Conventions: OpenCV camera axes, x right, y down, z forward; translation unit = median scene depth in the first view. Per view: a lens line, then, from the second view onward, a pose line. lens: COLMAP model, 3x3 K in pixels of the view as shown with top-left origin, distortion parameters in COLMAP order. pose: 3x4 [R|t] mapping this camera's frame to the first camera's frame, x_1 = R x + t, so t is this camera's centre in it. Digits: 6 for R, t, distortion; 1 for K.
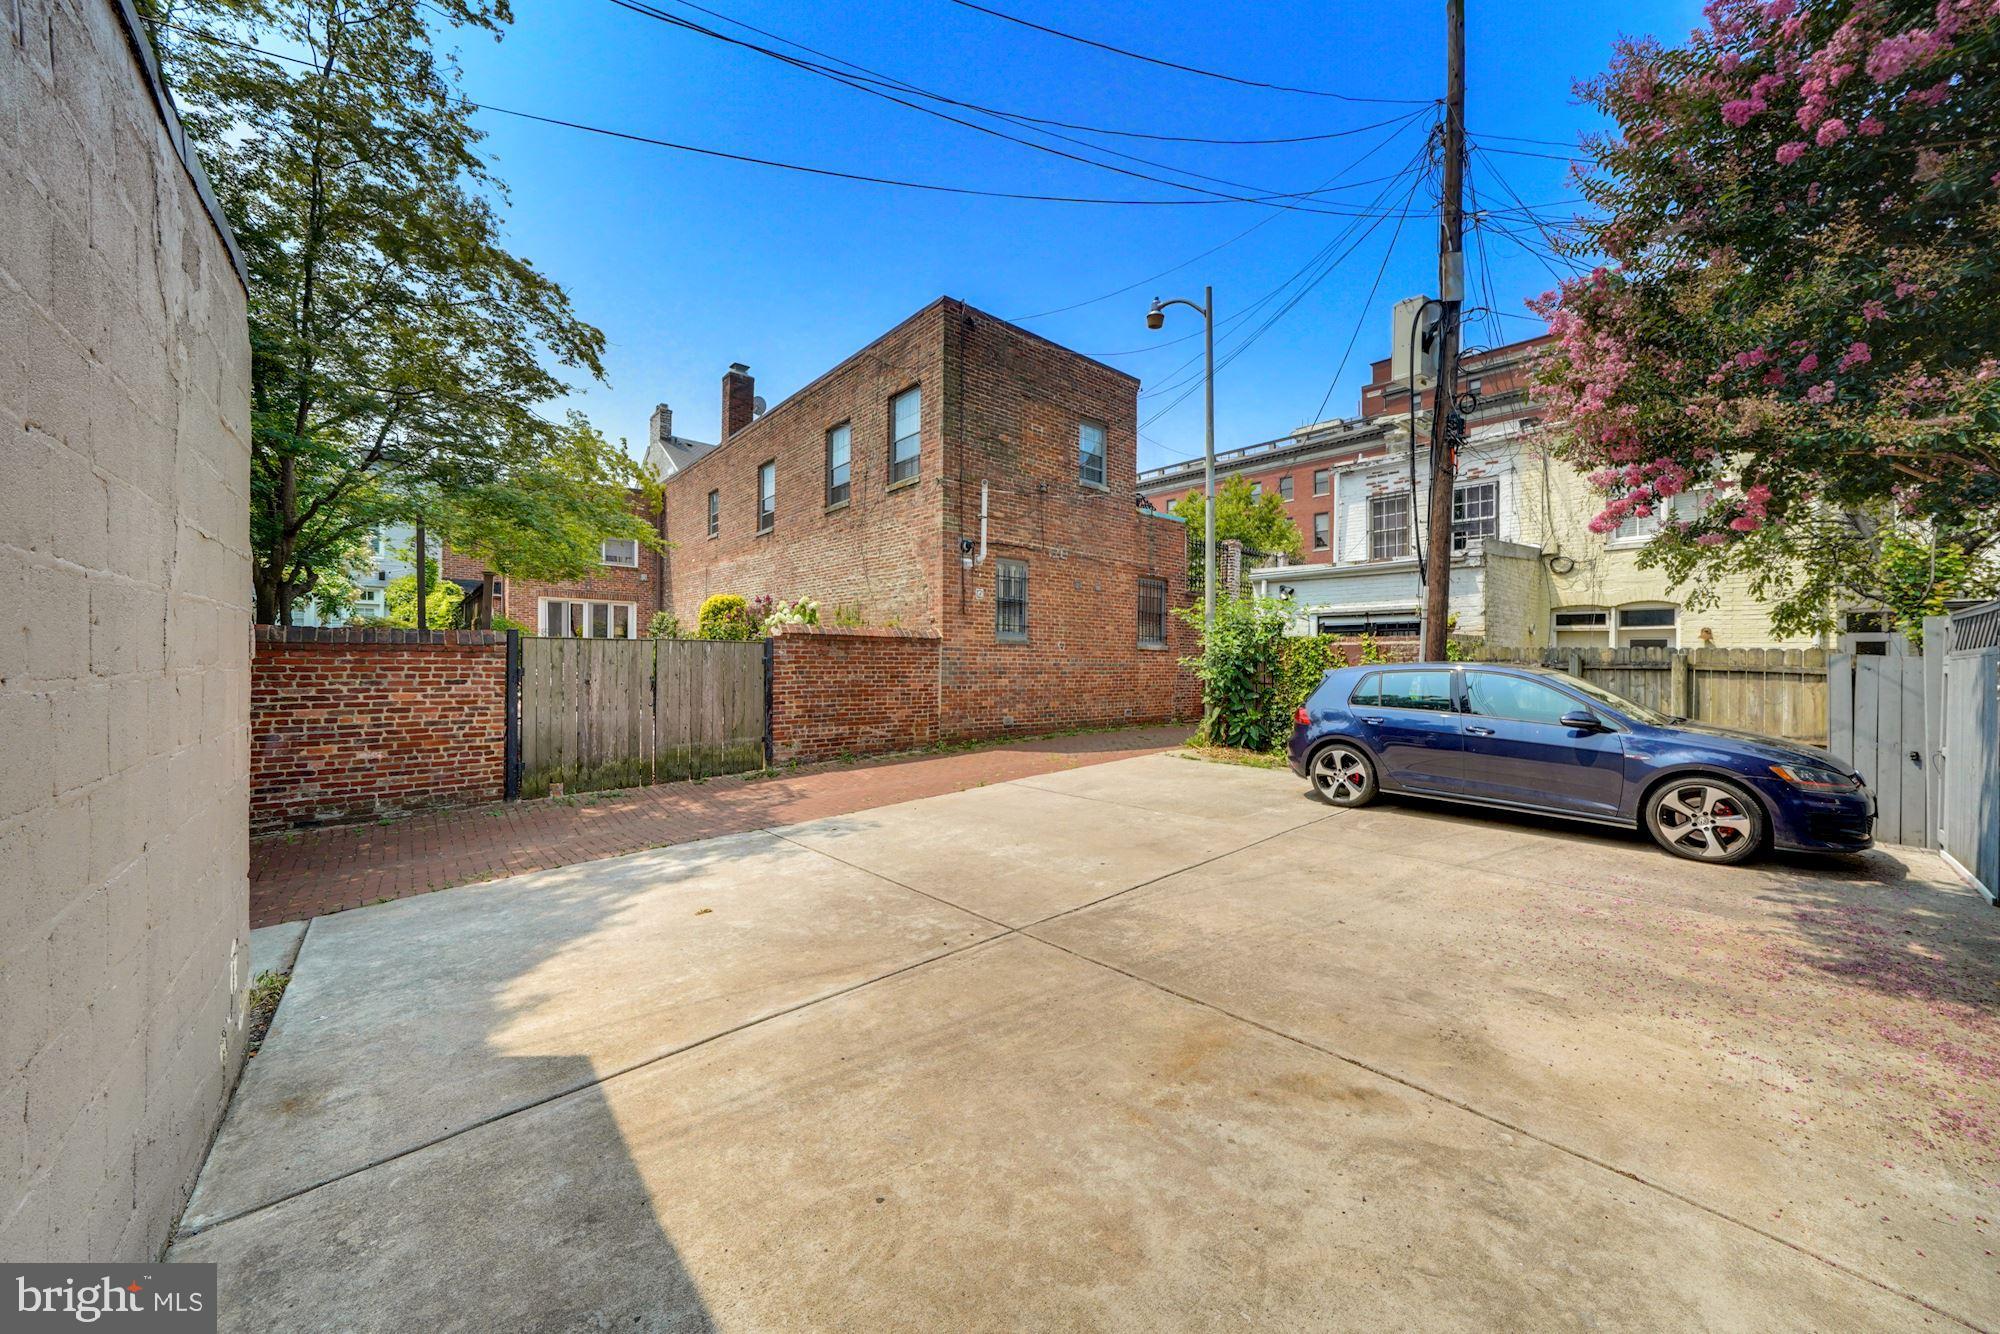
lens RADIAL K [[697.1, 0, 1006.3], [0, 697.1, 662.8], [0, 0, 1]] dist [-0.011086, 0.000209]
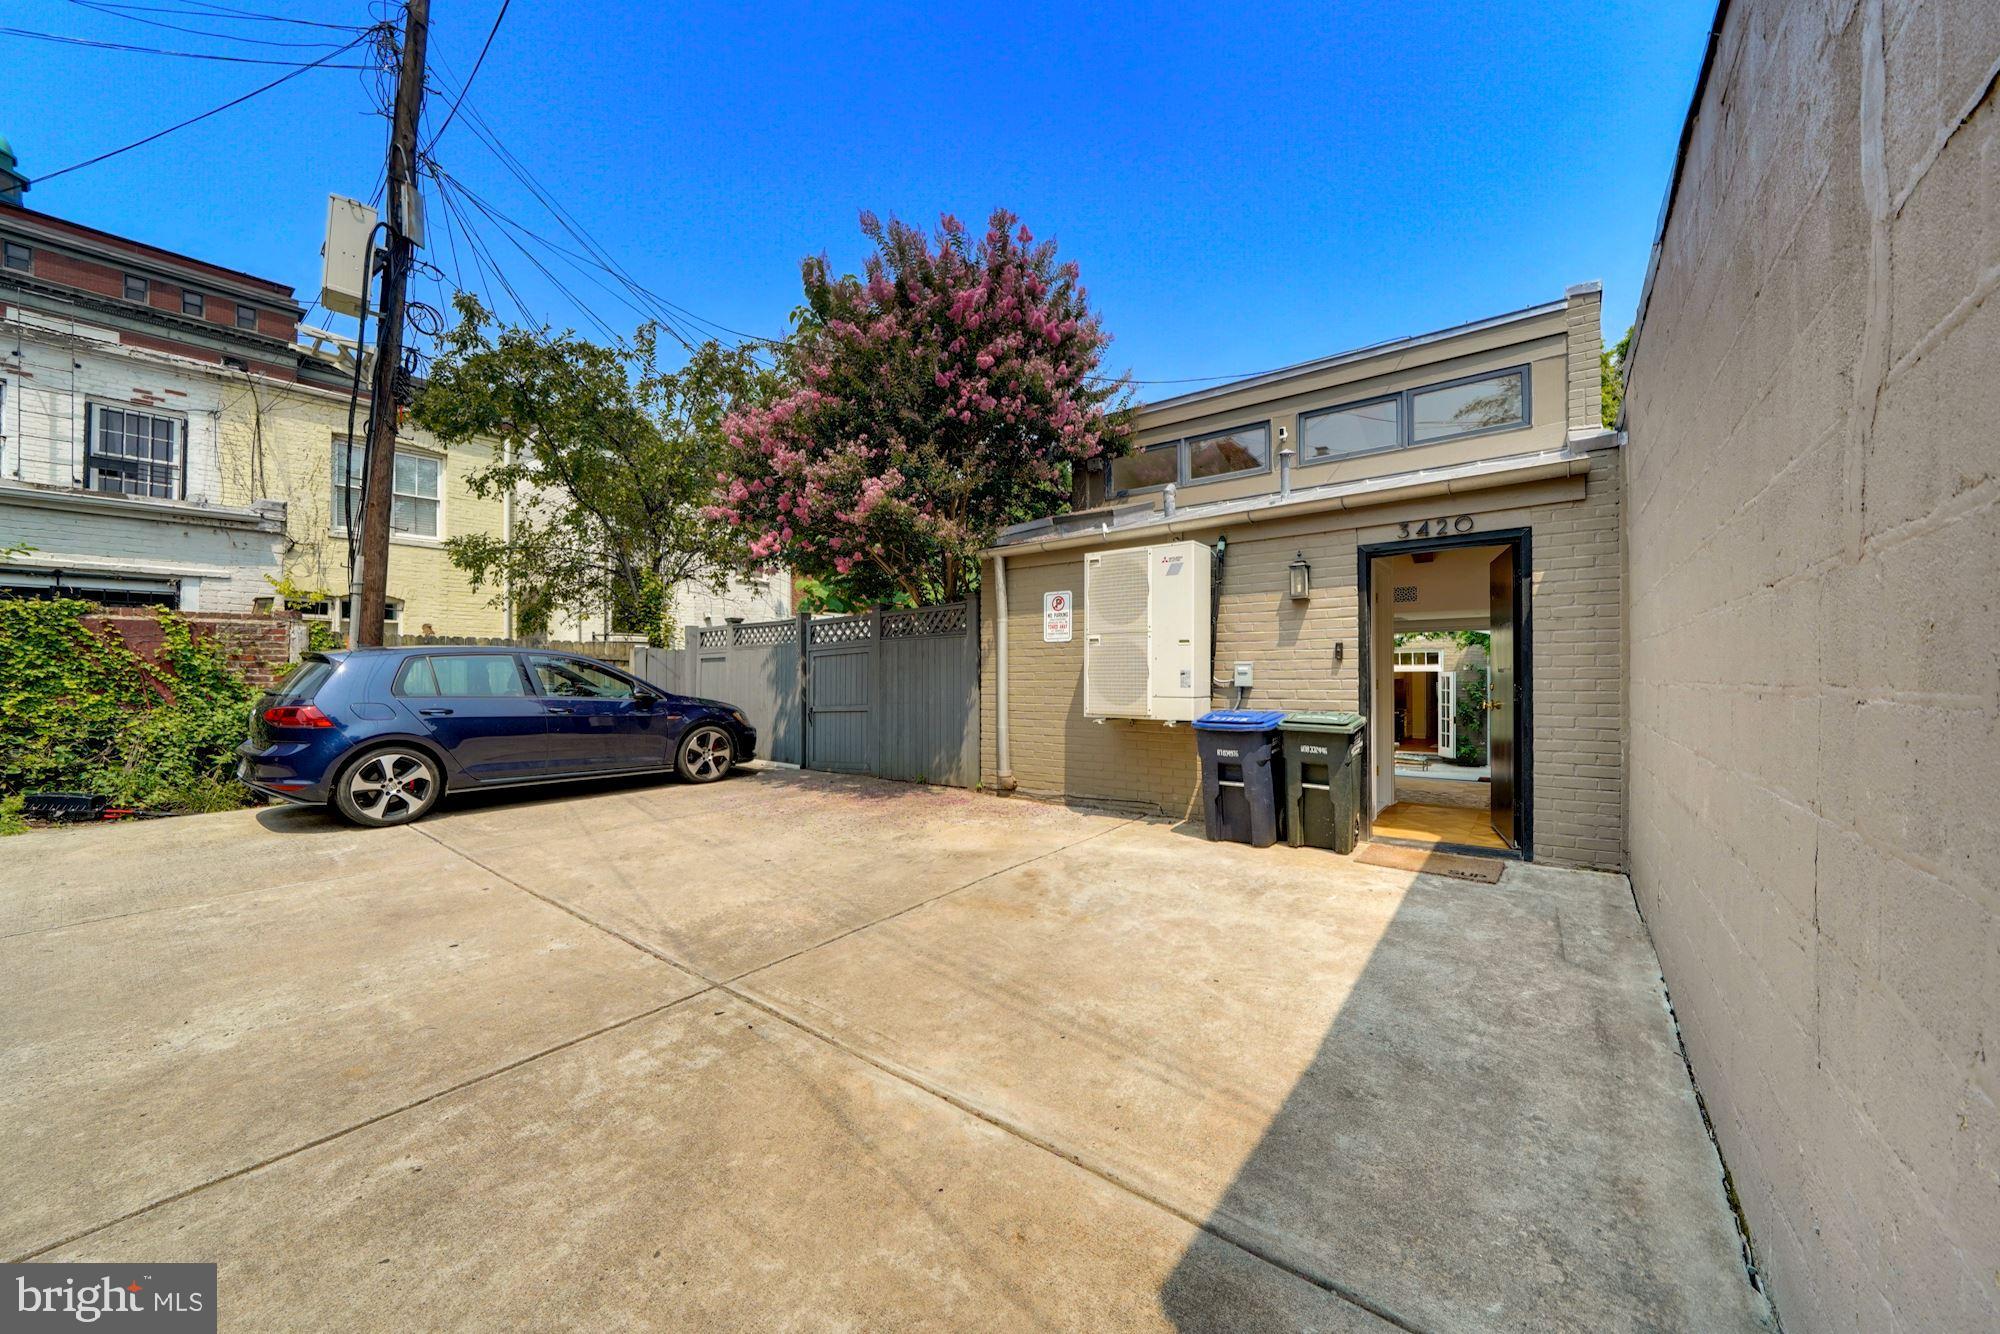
lens RADIAL K [[697.1, 0, 1004.9], [0, 697.1, 673.7], [0, 0, 1]] dist [-0.011086, 0.000209]
pose [[-0.177489, -0.011362, 0.984057, -0.854594], [-0.002622, 0.999935, 0.011072, 0.047815], [-0.984119, -0.000615, -0.177507, 0.927610]]
